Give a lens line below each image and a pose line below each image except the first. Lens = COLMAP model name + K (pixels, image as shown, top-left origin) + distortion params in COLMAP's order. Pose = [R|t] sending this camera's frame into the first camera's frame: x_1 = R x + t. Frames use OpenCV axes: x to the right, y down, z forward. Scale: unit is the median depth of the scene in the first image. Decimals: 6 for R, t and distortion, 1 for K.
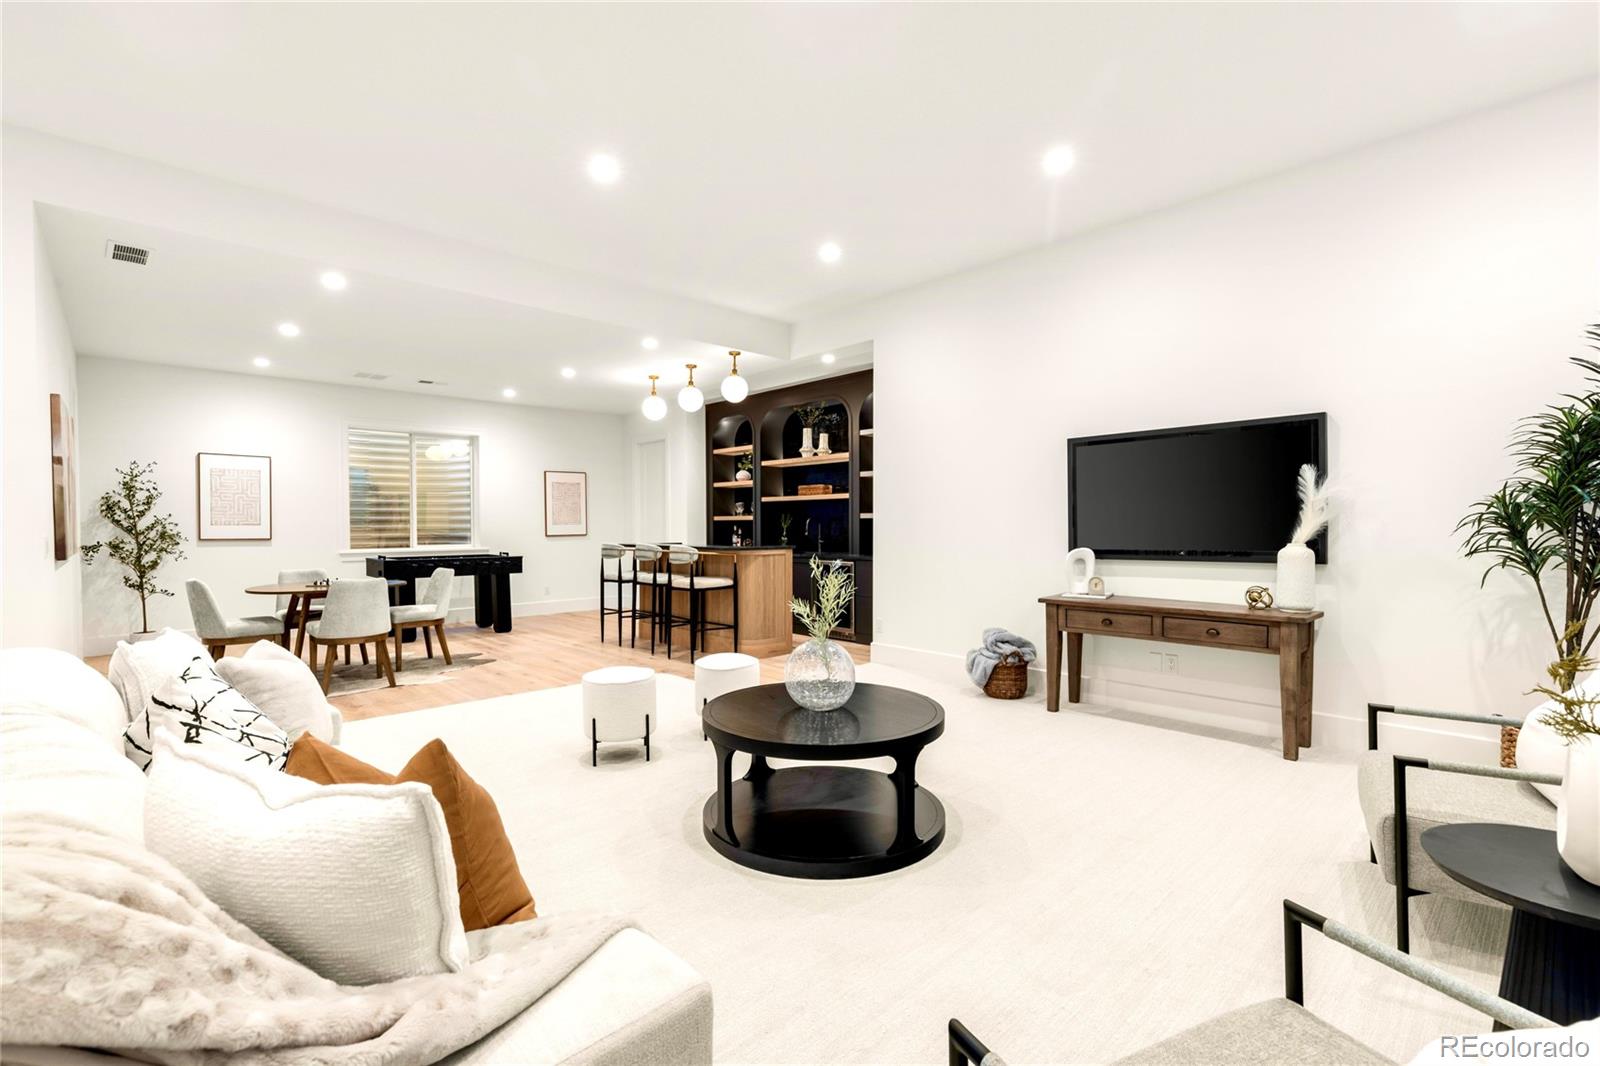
lens RADIAL K [[719.9, 0, 791.2], [0, 719.9, 526.5], [0, 0, 1]] dist [0.000335, 0.000048]
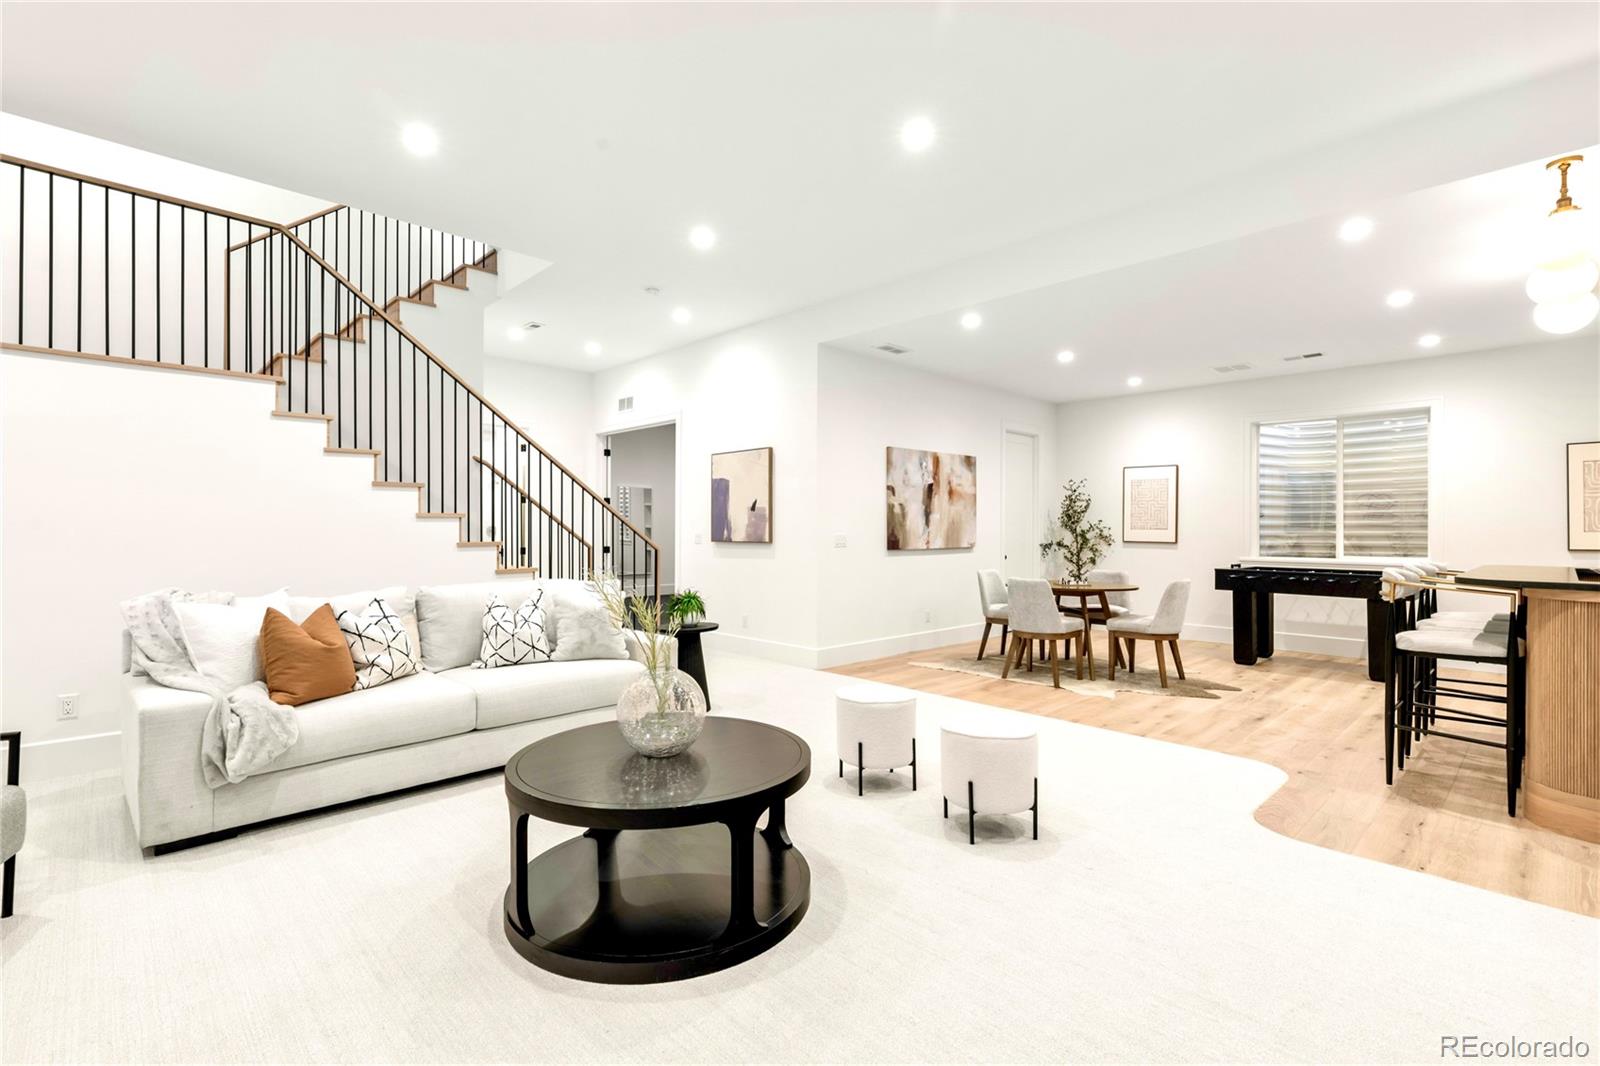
lens RADIAL K [[719.9, 0, 791.2], [0, 719.9, 526.5], [0, 0, 1]] dist [0.000335, 0.000048]
pose [[0.008378, -0.001866, -0.999963, 0.374376], [-0.011392, 0.999933, -0.001961, 0.002194], [0.999900, 0.011408, 0.008356, 0.485116]]
